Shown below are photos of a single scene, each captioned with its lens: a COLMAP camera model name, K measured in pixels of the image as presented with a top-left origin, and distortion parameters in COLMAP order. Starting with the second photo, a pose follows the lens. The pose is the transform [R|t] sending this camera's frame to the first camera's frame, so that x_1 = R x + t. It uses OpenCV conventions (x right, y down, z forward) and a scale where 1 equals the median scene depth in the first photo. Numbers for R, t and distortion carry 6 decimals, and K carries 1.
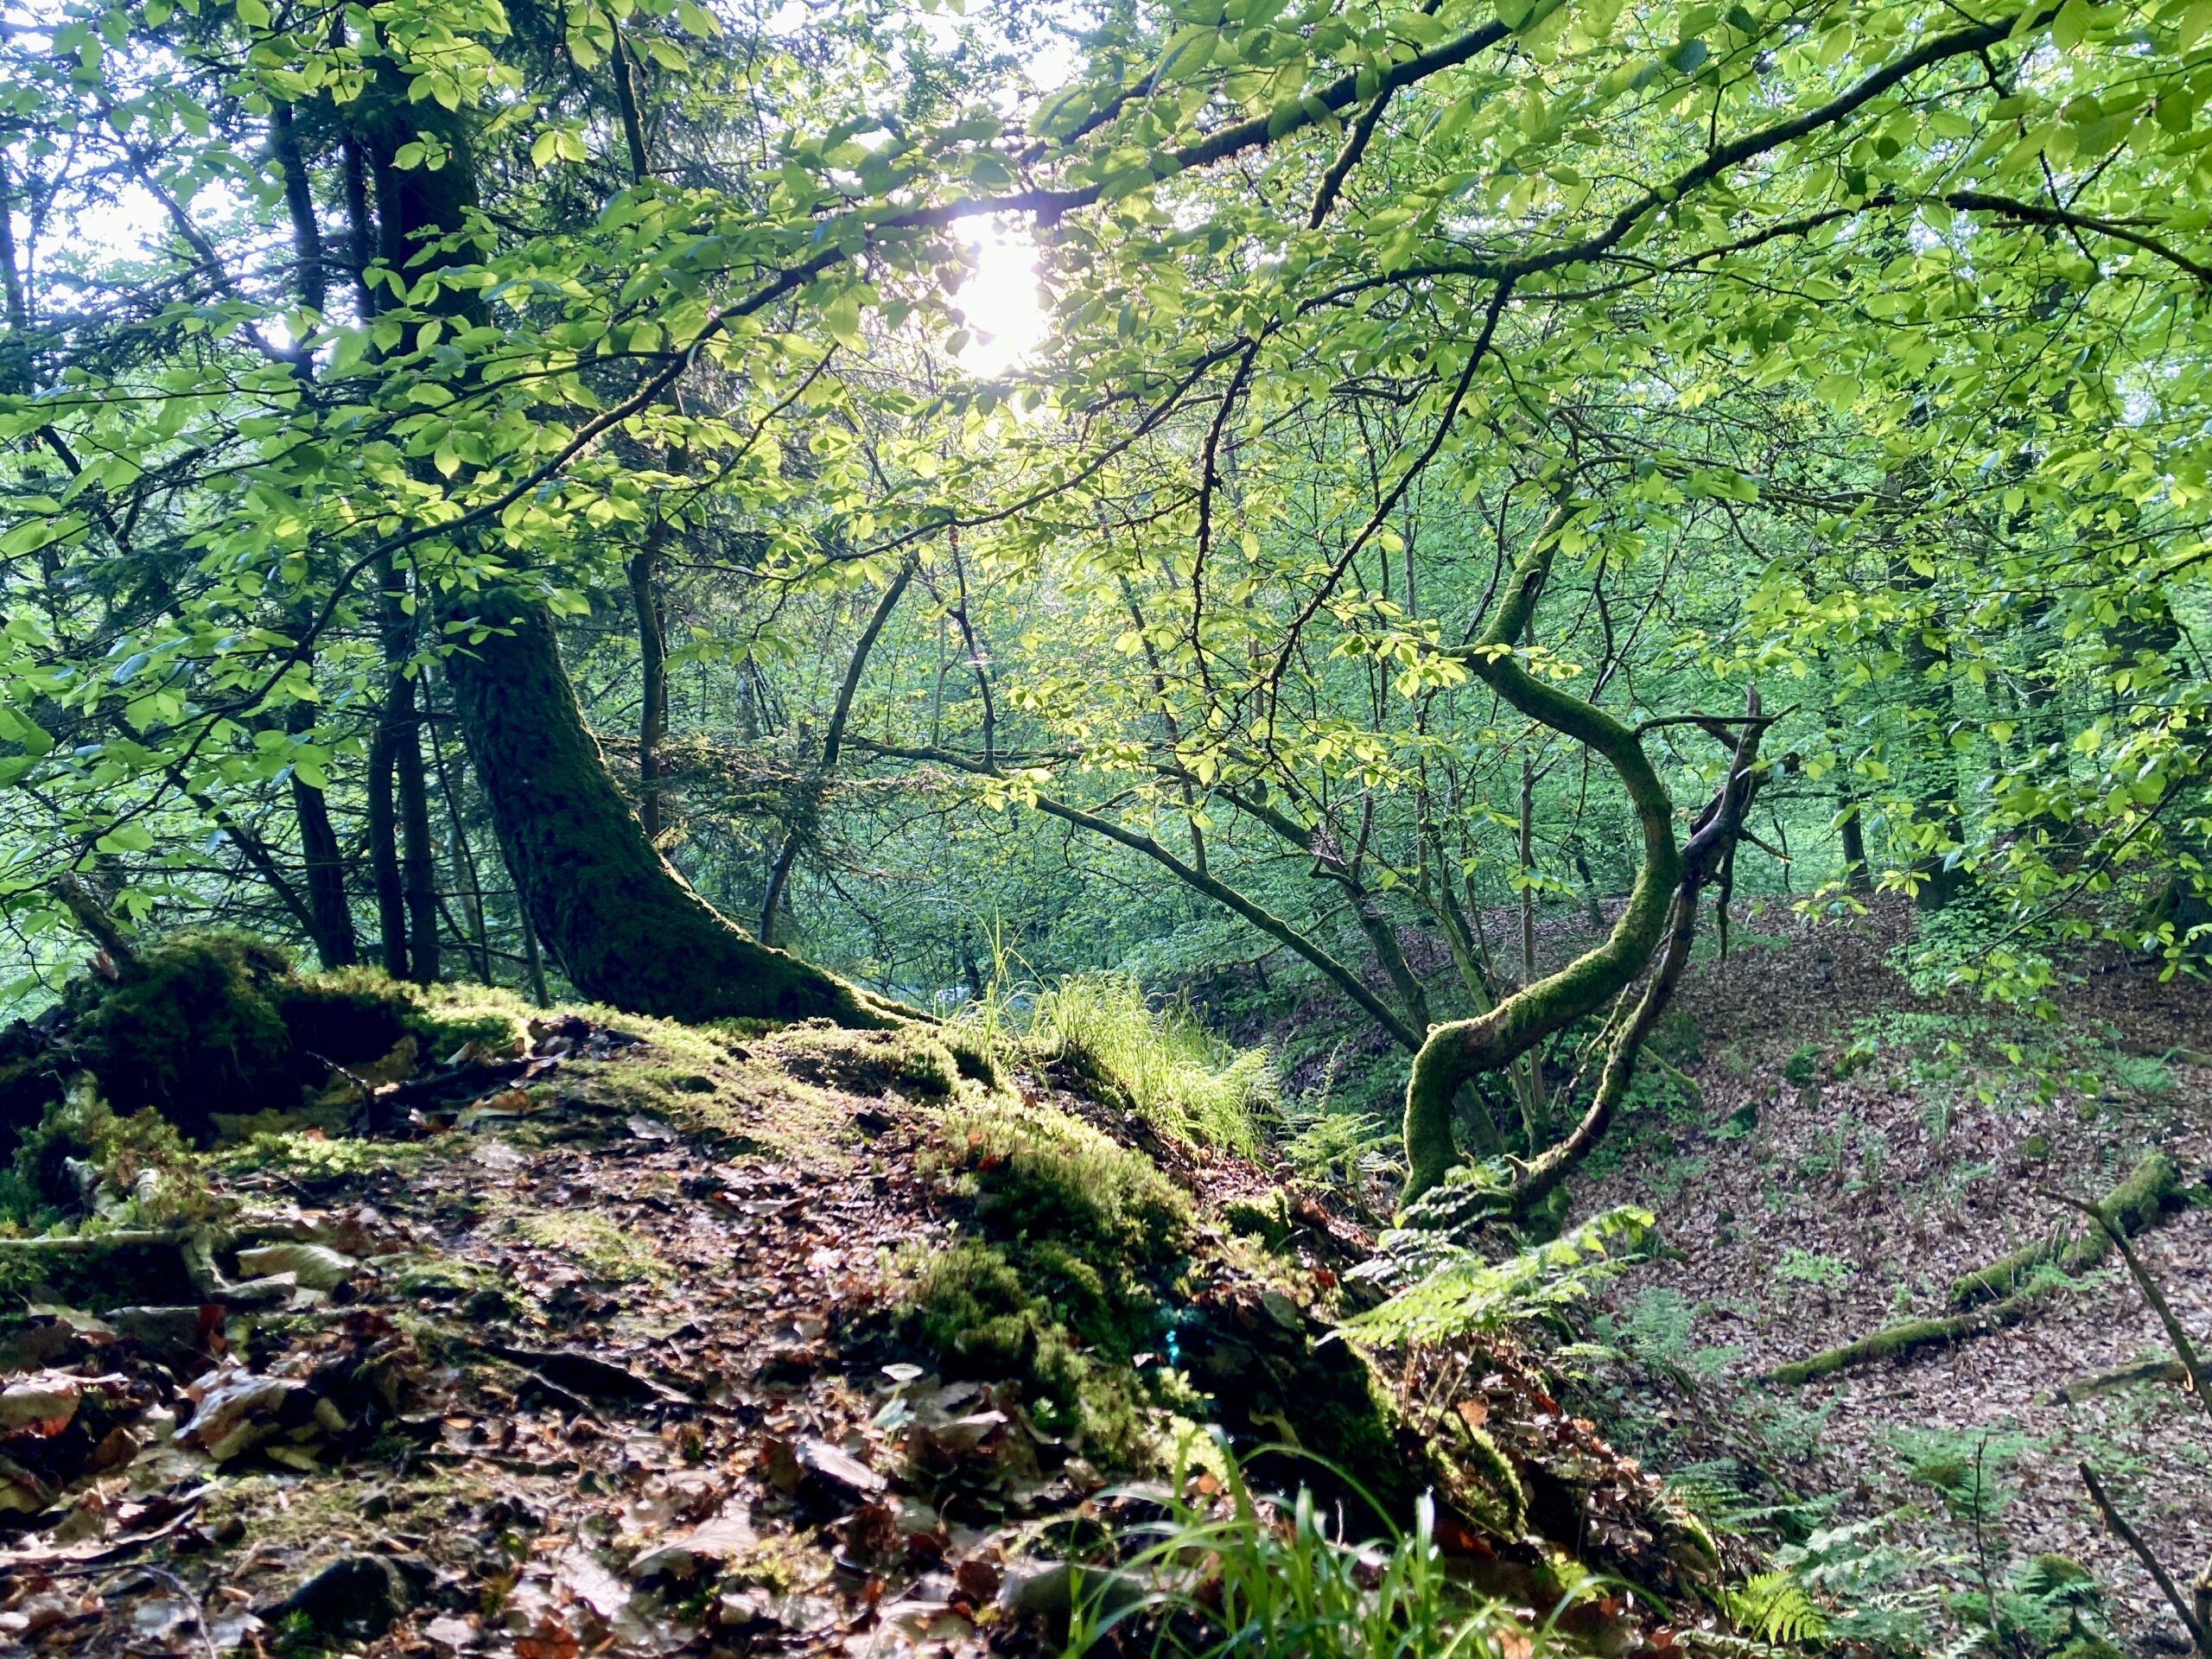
lens RADIAL K [[1803.0, 0, 1106.0], [0, 1803.0, 829.5], [0, 0, 1]] dist [0.005979, 0.000372]
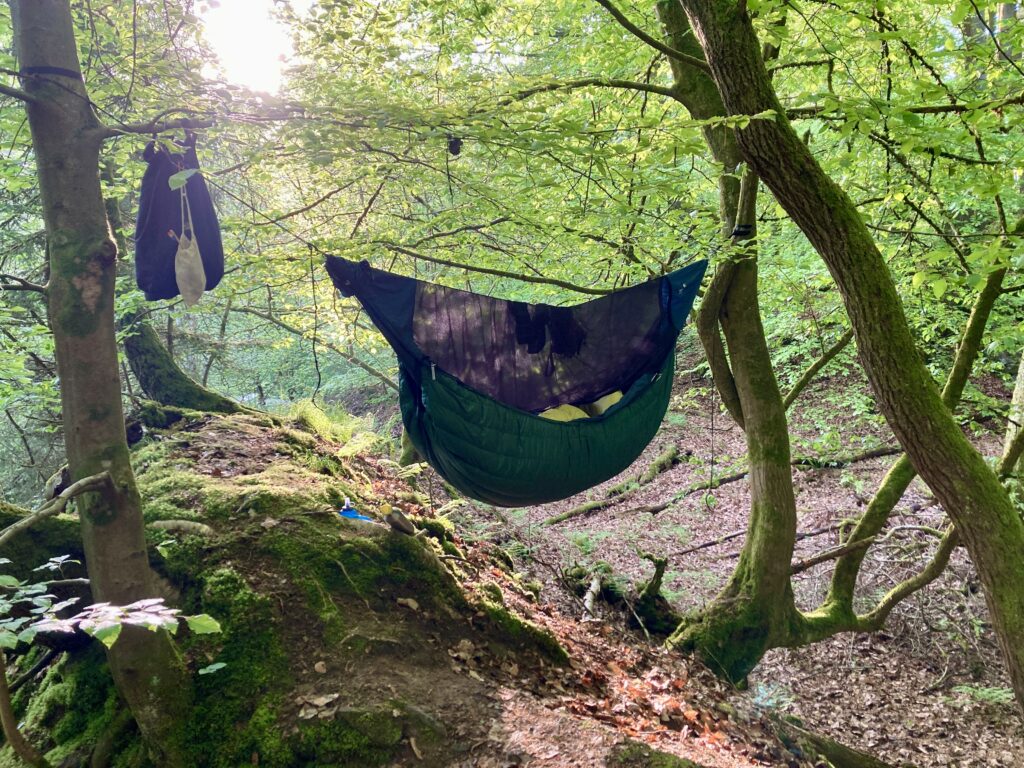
lens RADIAL K [[834.7, 0, 512.0], [0, 834.7, 384.0], [0, 0, 1]] dist [0.005979, 0.000372]
pose [[0.975405, -0.012214, 0.220080, 0.028569], [-0.005548, 0.996787, 0.079907, -0.094344], [-0.220348, -0.079163, 0.972204, -0.811522]]
